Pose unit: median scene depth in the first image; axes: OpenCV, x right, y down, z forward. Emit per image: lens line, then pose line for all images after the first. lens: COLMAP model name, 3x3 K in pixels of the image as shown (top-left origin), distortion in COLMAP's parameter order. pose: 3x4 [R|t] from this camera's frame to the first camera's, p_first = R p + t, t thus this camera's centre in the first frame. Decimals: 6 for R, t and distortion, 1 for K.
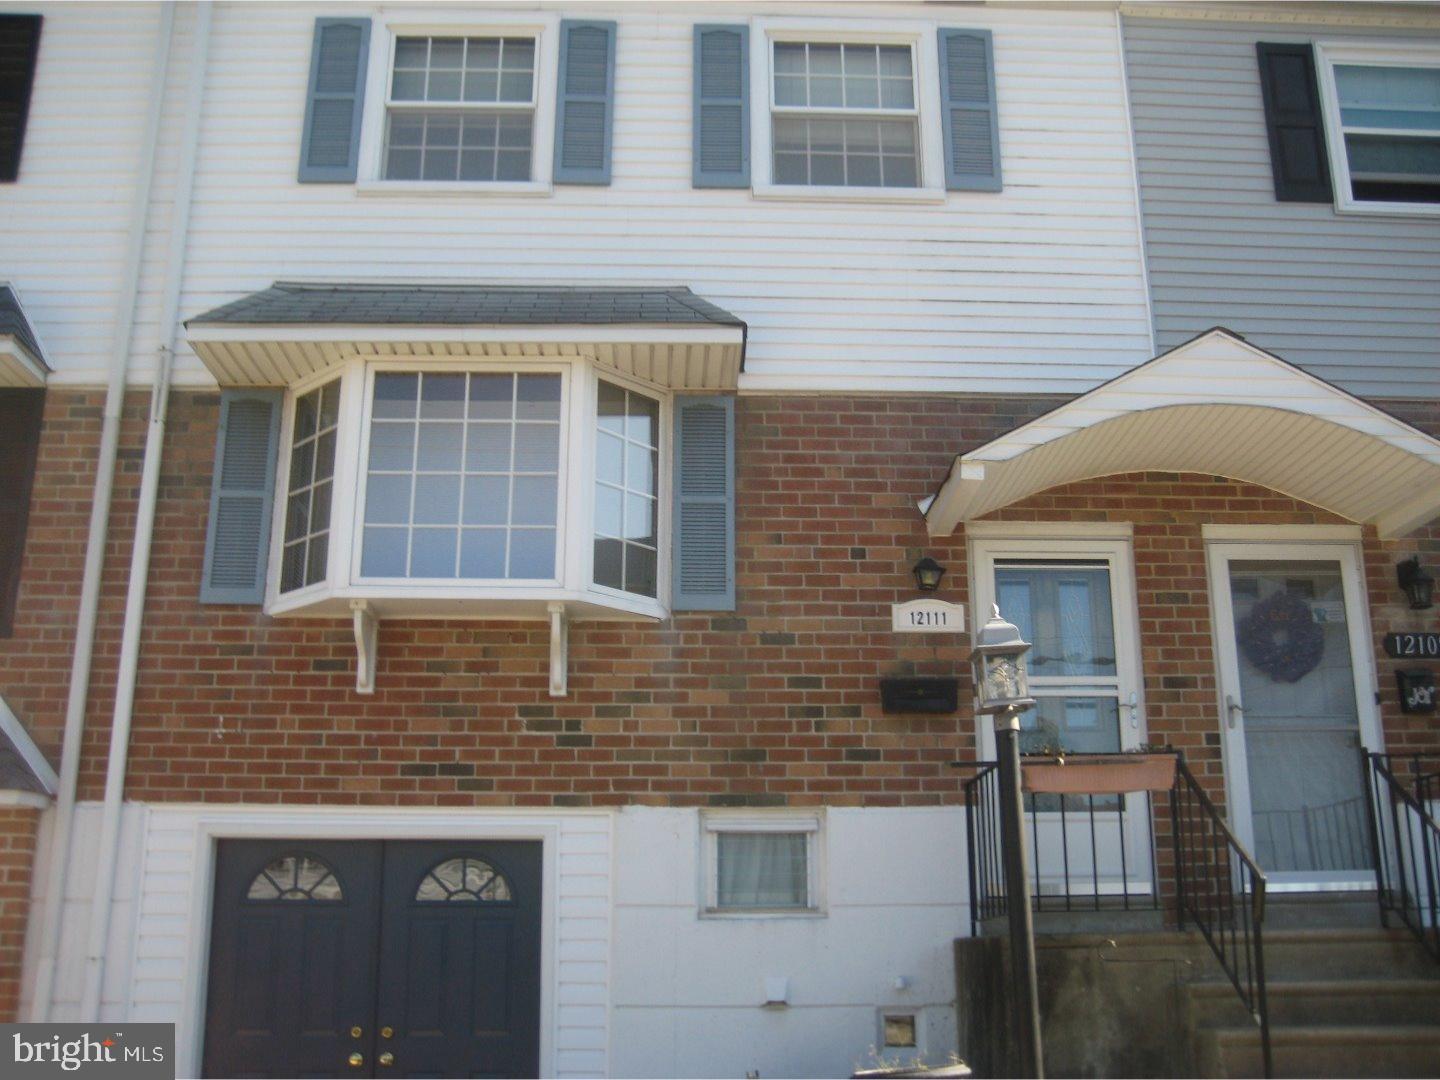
lens RADIAL K [[1506.7, 0, 737.3], [0, 1506.7, 550.1], [0, 0, 1]] dist [-0.154629, 0.193933]
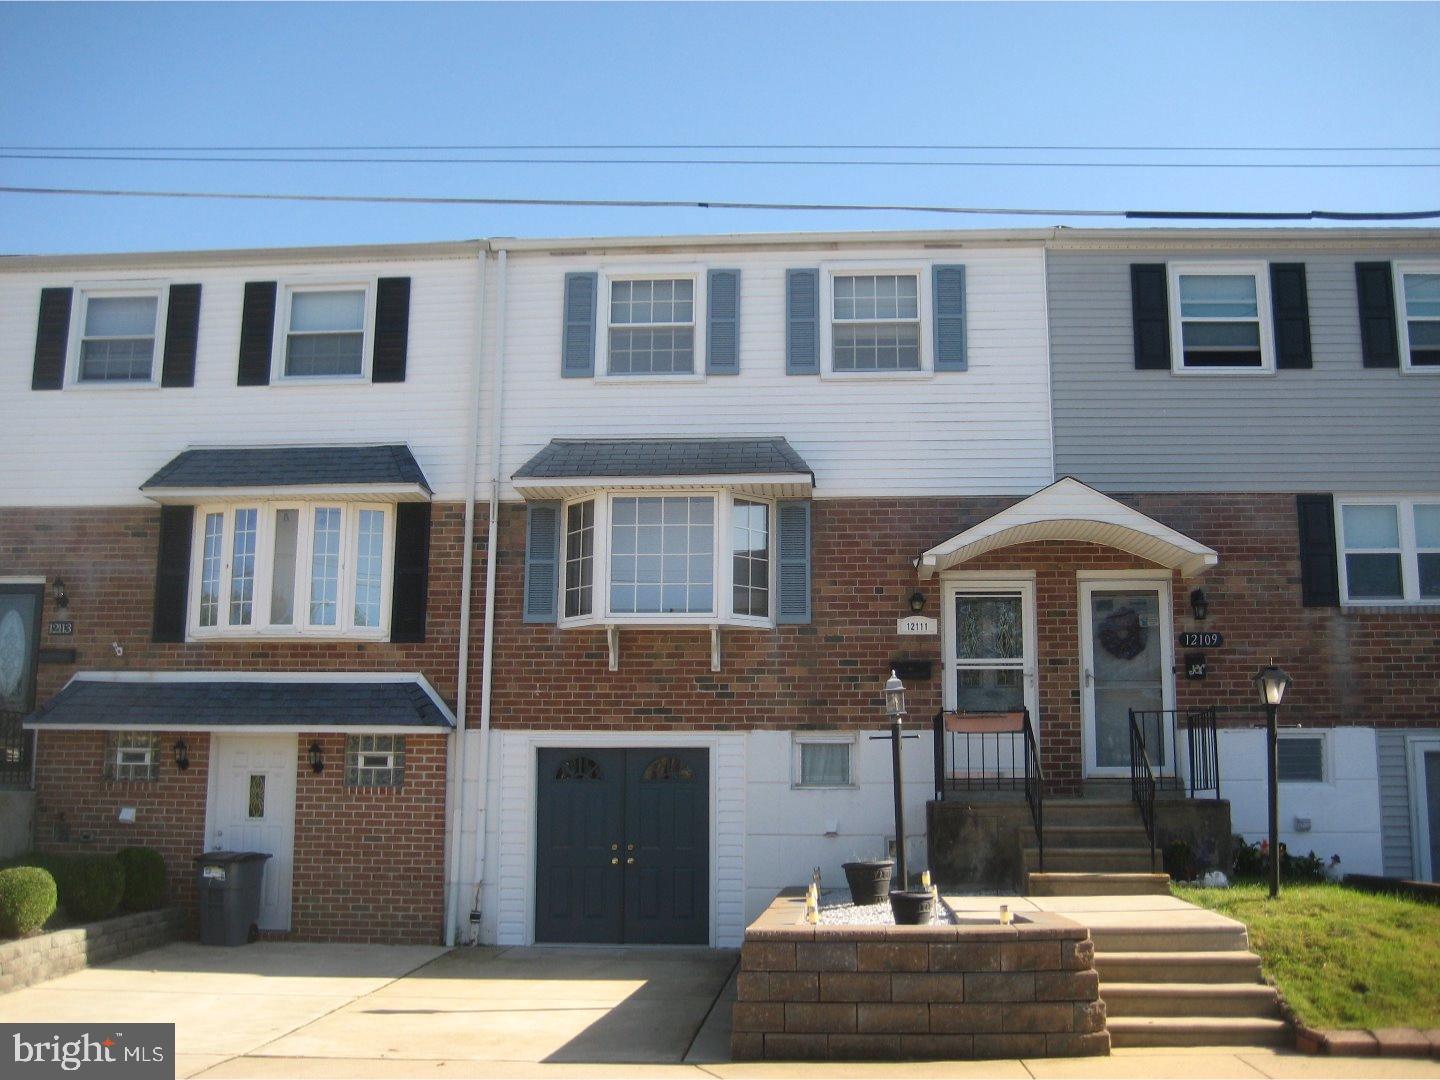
lens RADIAL K [[1506.7, 0, 737.3], [0, 1506.7, 550.1], [0, 0, 1]] dist [-0.154629, 0.193933]
pose [[0.993181, -0.010902, -0.116072, 0.123563], [0.023223, 0.994165, 0.105337, -0.244472], [0.114247, -0.107315, 0.987639, -0.814391]]
